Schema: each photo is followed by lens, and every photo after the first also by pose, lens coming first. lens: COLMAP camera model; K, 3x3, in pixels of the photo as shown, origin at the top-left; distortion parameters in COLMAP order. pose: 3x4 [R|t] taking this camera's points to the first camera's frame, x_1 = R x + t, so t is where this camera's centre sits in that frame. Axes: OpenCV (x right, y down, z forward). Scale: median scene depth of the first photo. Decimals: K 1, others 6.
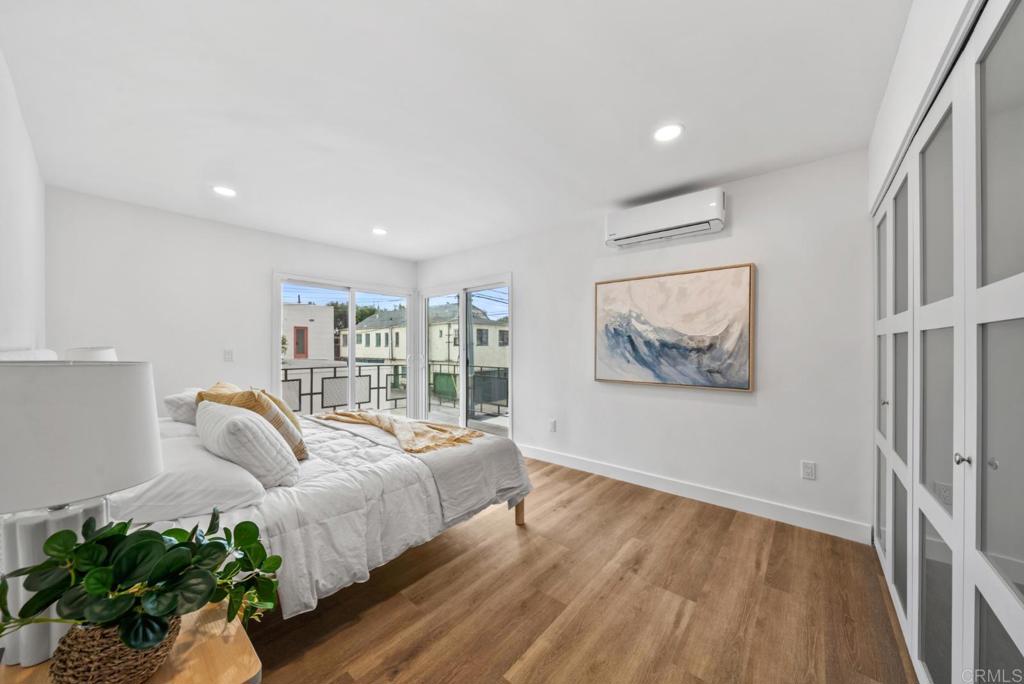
lens RADIAL K [[353.6, 0, 507.8], [0, 353.6, 345.7], [0, 0, 1]] dist [-0.001072, -0.000187]
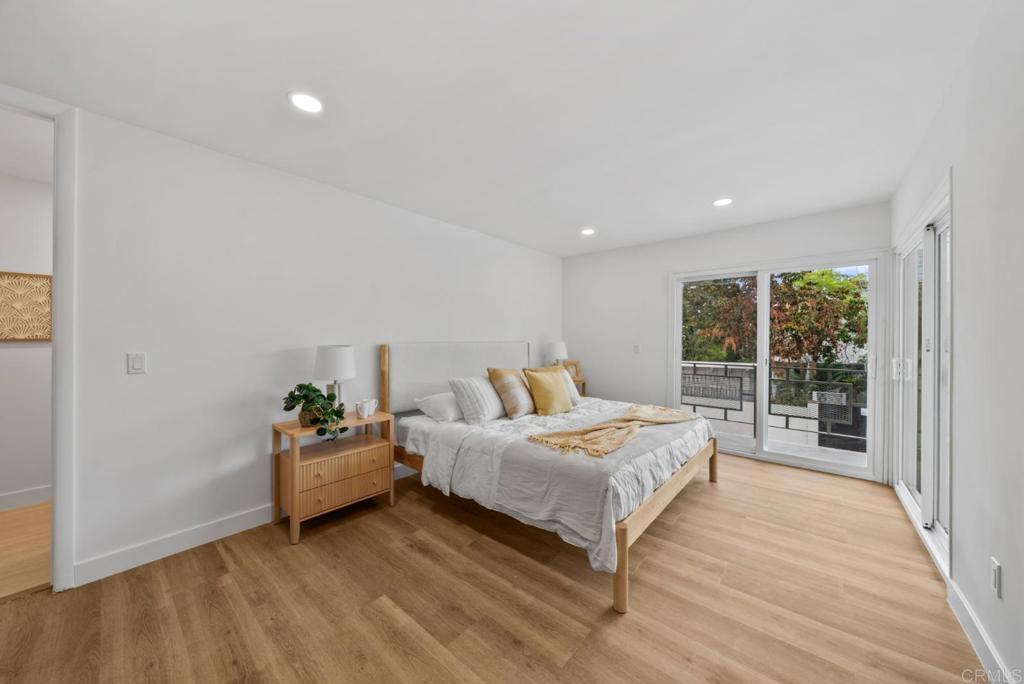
lens RADIAL K [[350.7, 0, 509.6], [0, 350.7, 337.1], [0, 0, 1]] dist [-0.000991, -0.000087]
pose [[-0.001081, -0.007587, -0.999971, 1.028402], [0.001738, 0.999970, -0.007589, -0.009907], [0.999998, -0.001747, -0.001068, 1.162502]]
